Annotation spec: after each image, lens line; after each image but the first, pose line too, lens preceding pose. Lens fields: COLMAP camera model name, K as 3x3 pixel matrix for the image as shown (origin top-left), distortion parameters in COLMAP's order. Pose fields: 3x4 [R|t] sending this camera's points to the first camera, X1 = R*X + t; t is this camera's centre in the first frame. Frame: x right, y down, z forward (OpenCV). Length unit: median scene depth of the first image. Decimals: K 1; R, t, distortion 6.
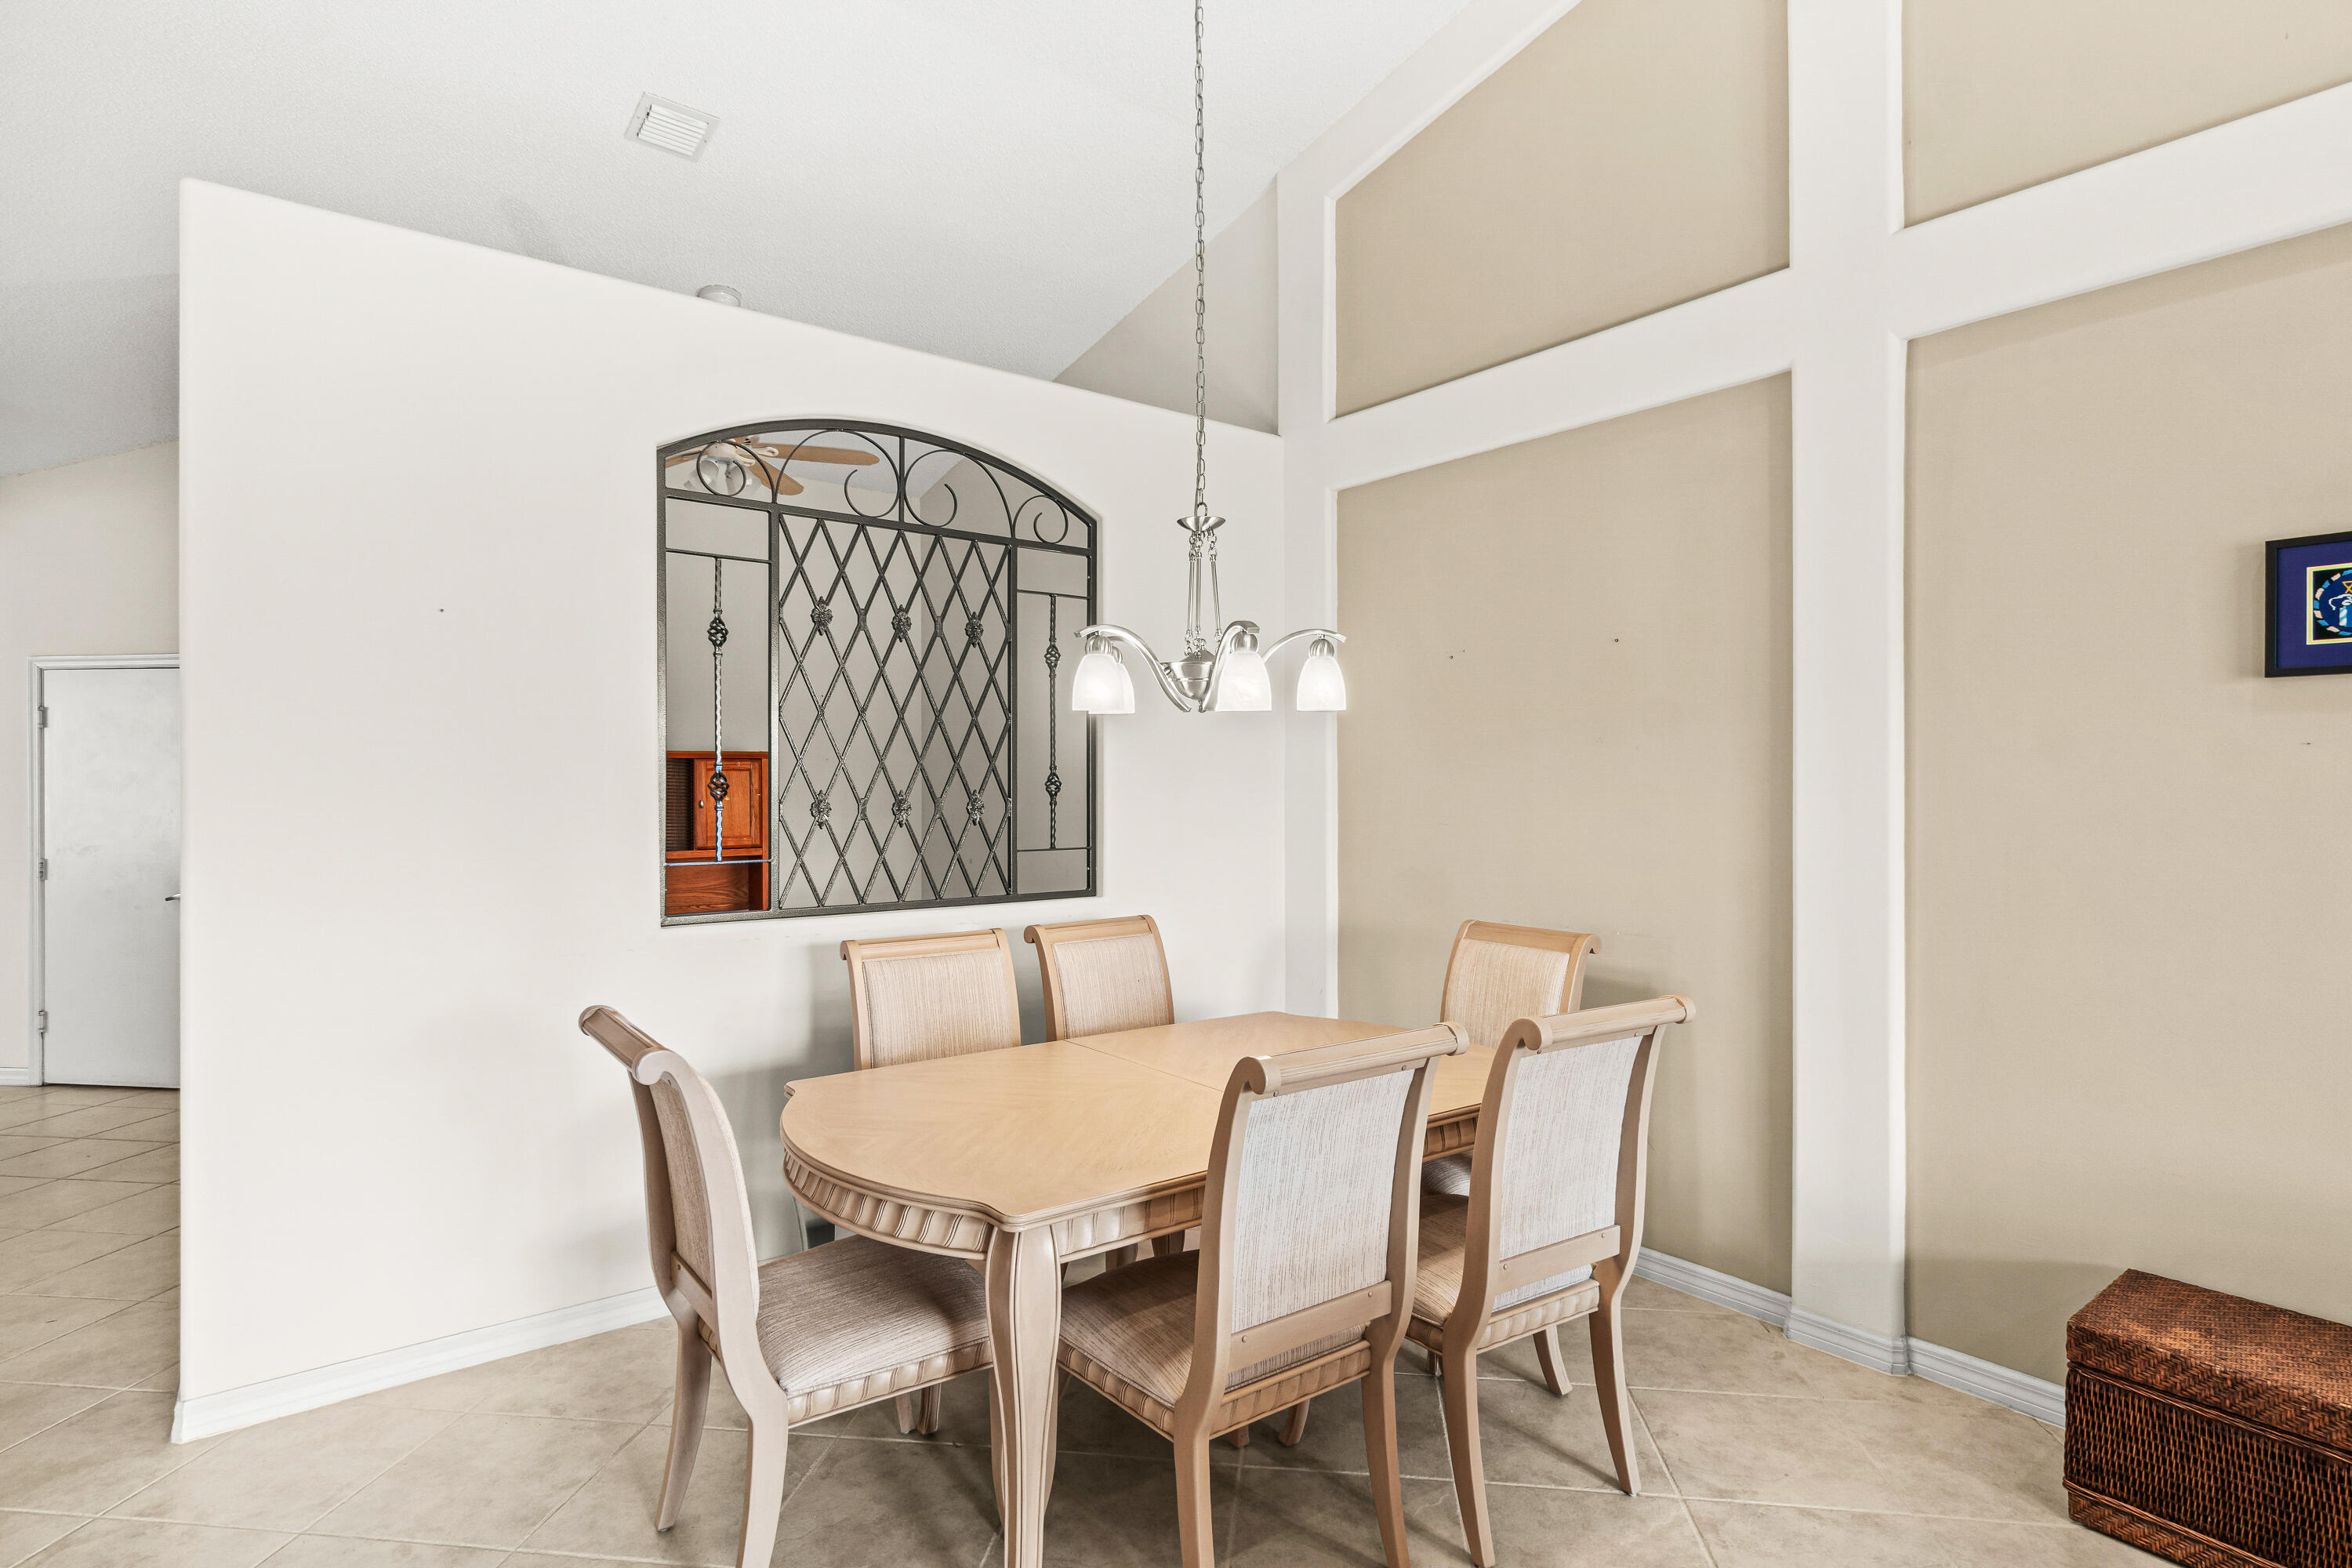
lens RADIAL K [[1182.9, 0, 1160.8], [0, 1182.9, 789.5], [0, 0, 1]] dist [0.001667, 0.001757]
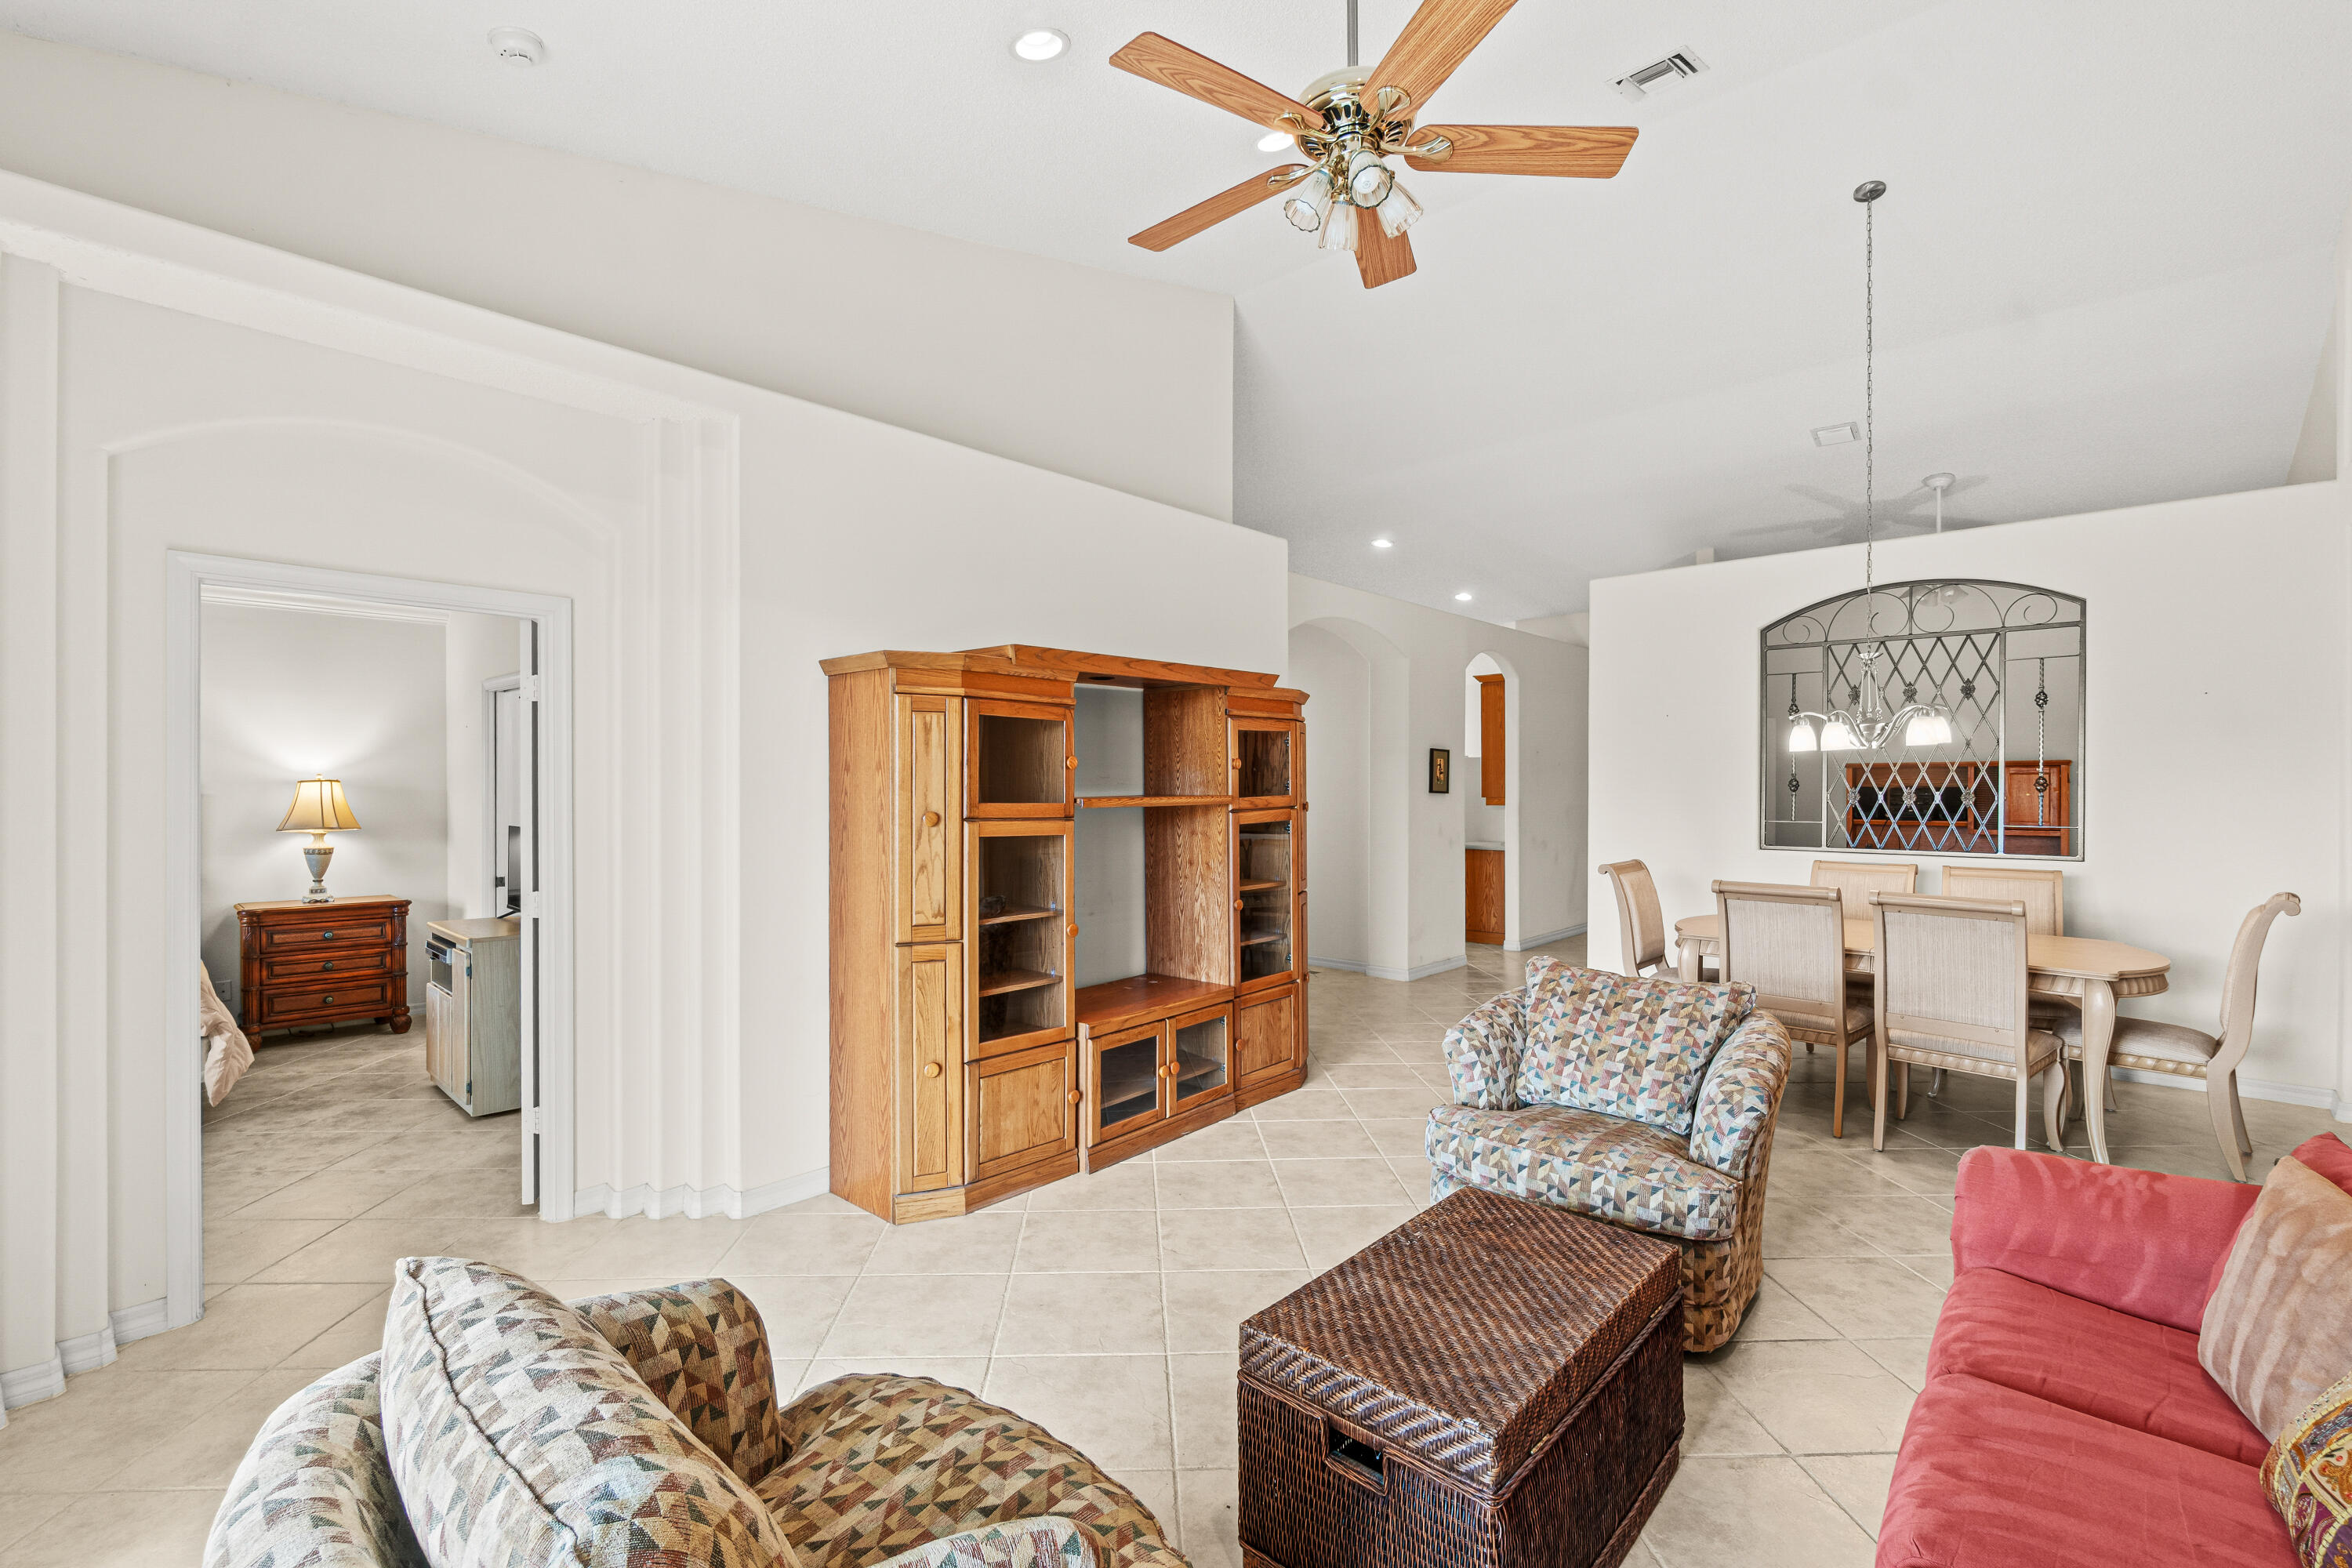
lens RADIAL K [[1019.9, 0, 1165.3], [0, 1019.9, 795.8], [0, 0, 1]] dist [-0.005140, 0.001225]
pose [[0.173617, 0.008951, -0.984773, 1.065346], [-0.002421, 0.999960, 0.008662, 0.003075], [0.984810, 0.000880, 0.173632, -0.347659]]
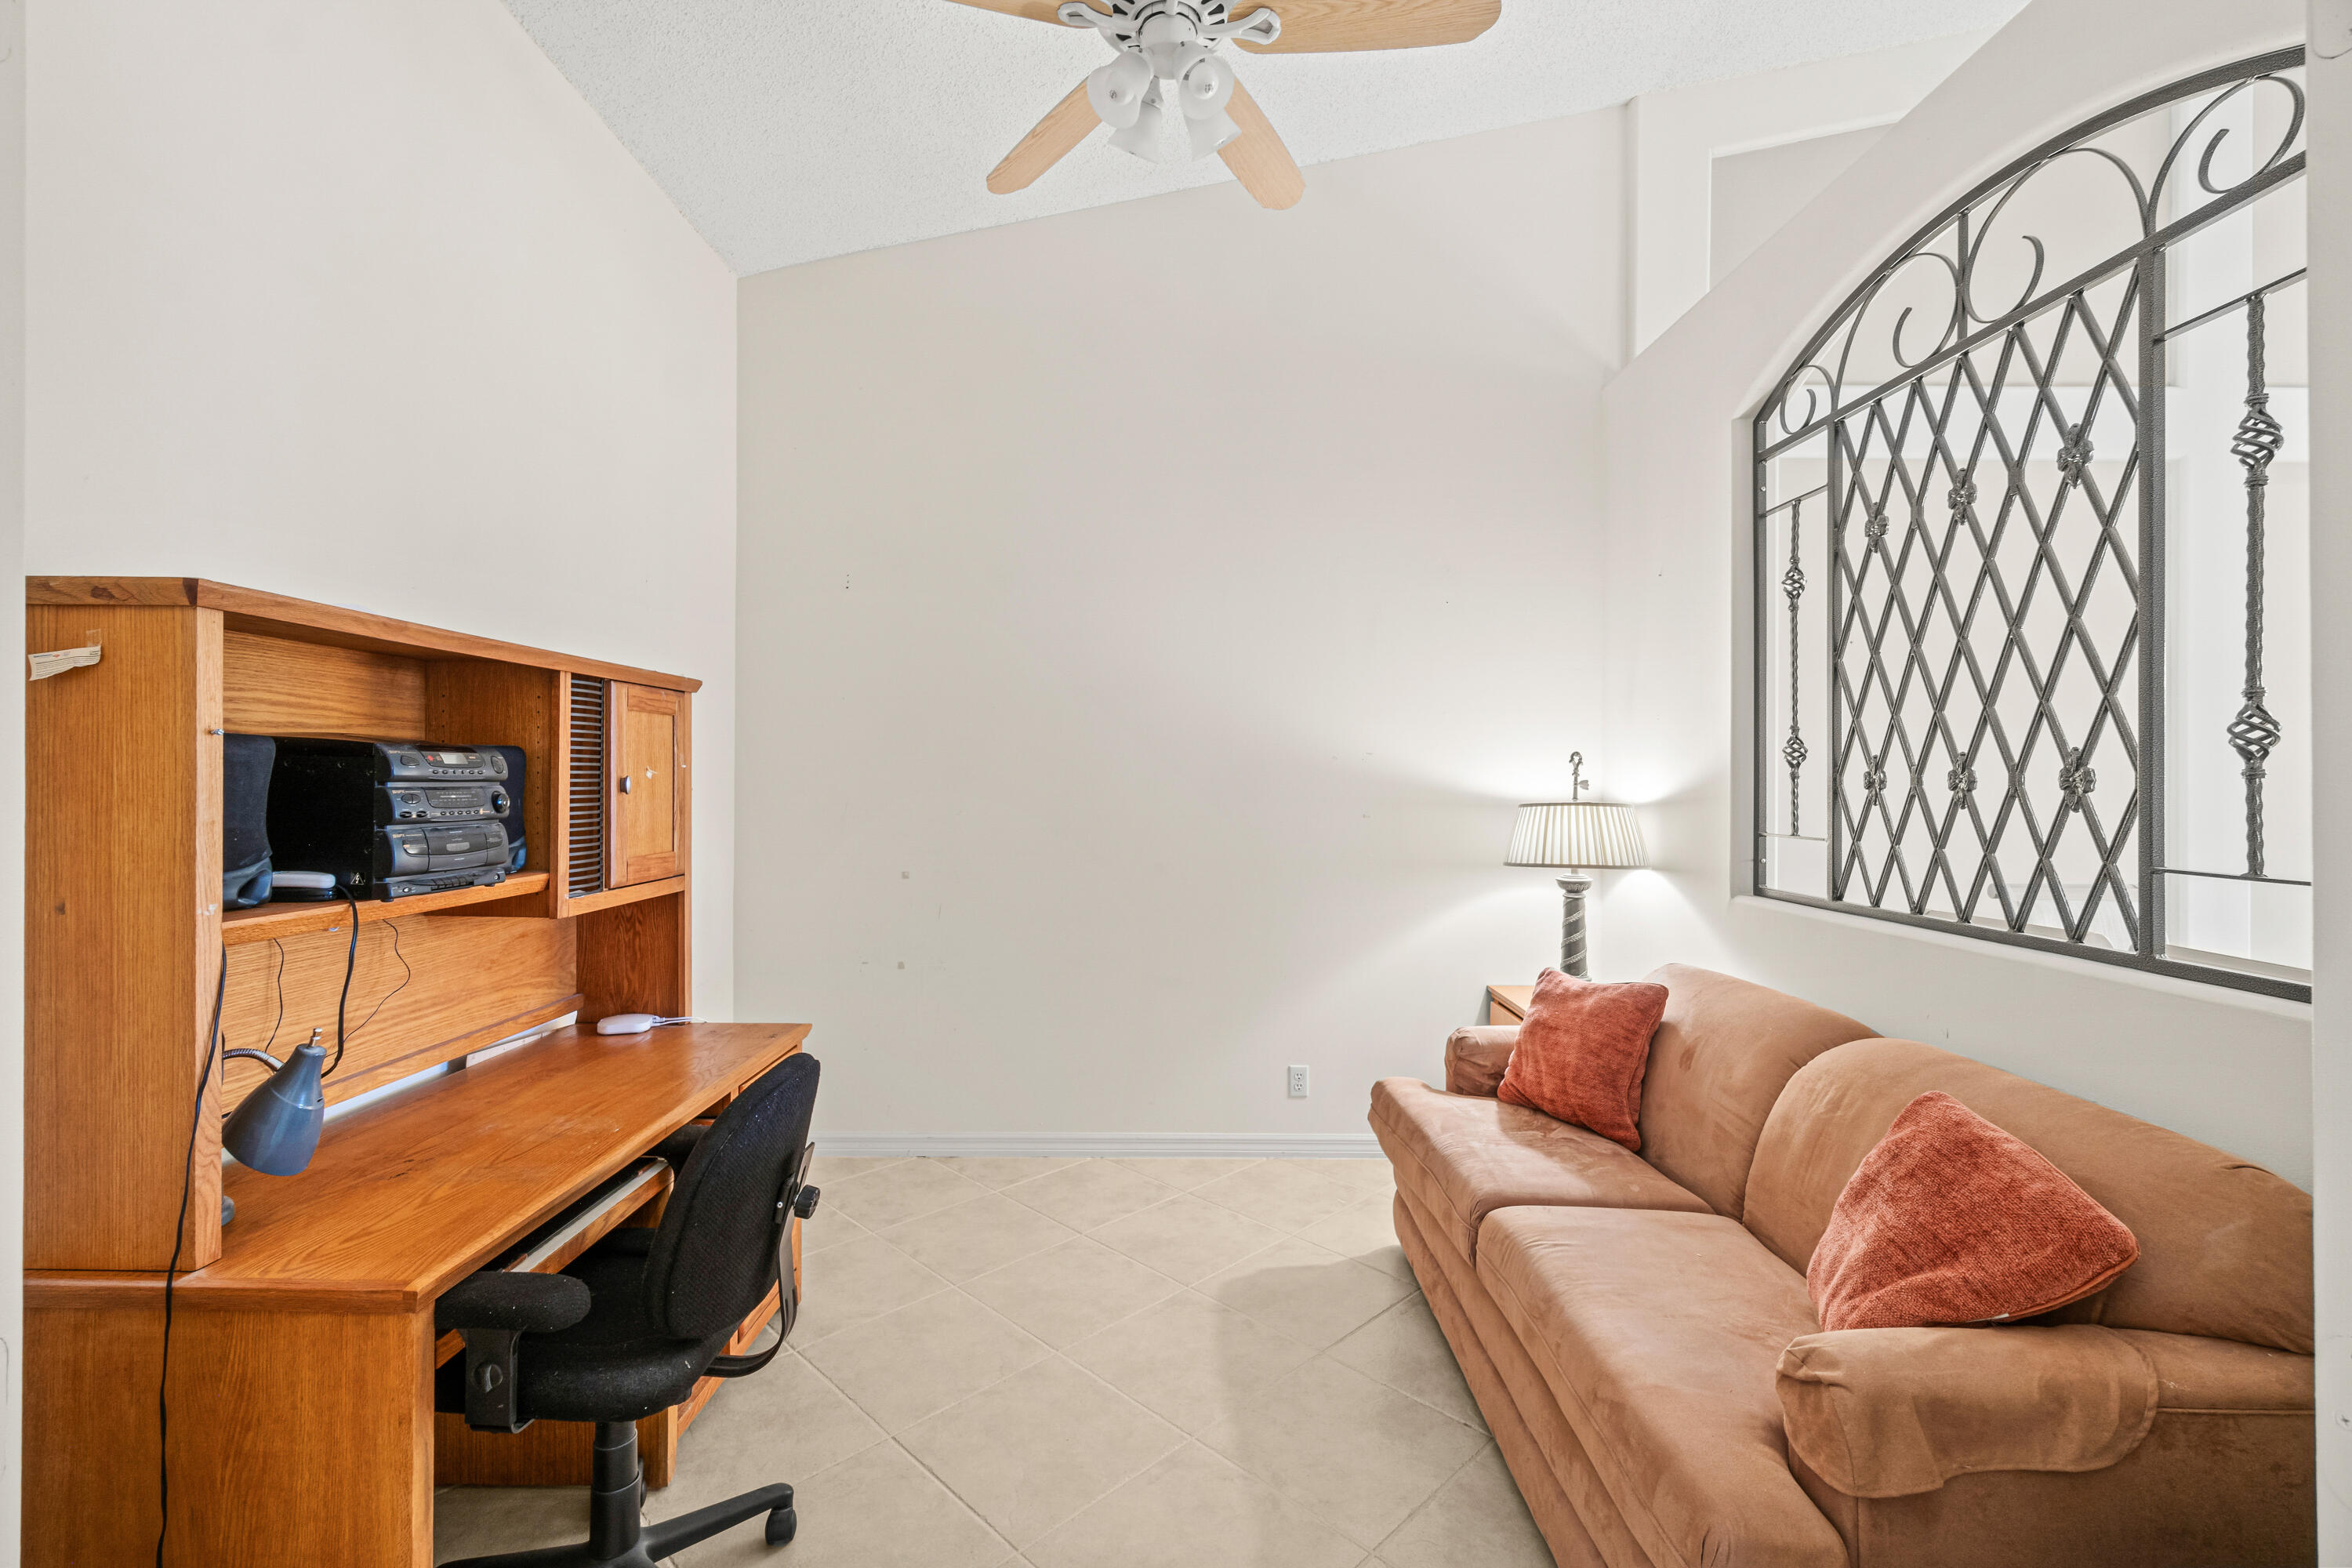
lens RADIAL K [[1019.9, 0, 1175.4], [0, 1019.9, 778.9], [0, 0, 1]] dist [-0.005140, 0.001225]
pose [[-0.598391, -0.005212, -0.801188, 0.480315], [-0.010438, 0.999945, 0.001290, 0.018738], [0.801137, 0.009134, -0.598412, 0.977665]]
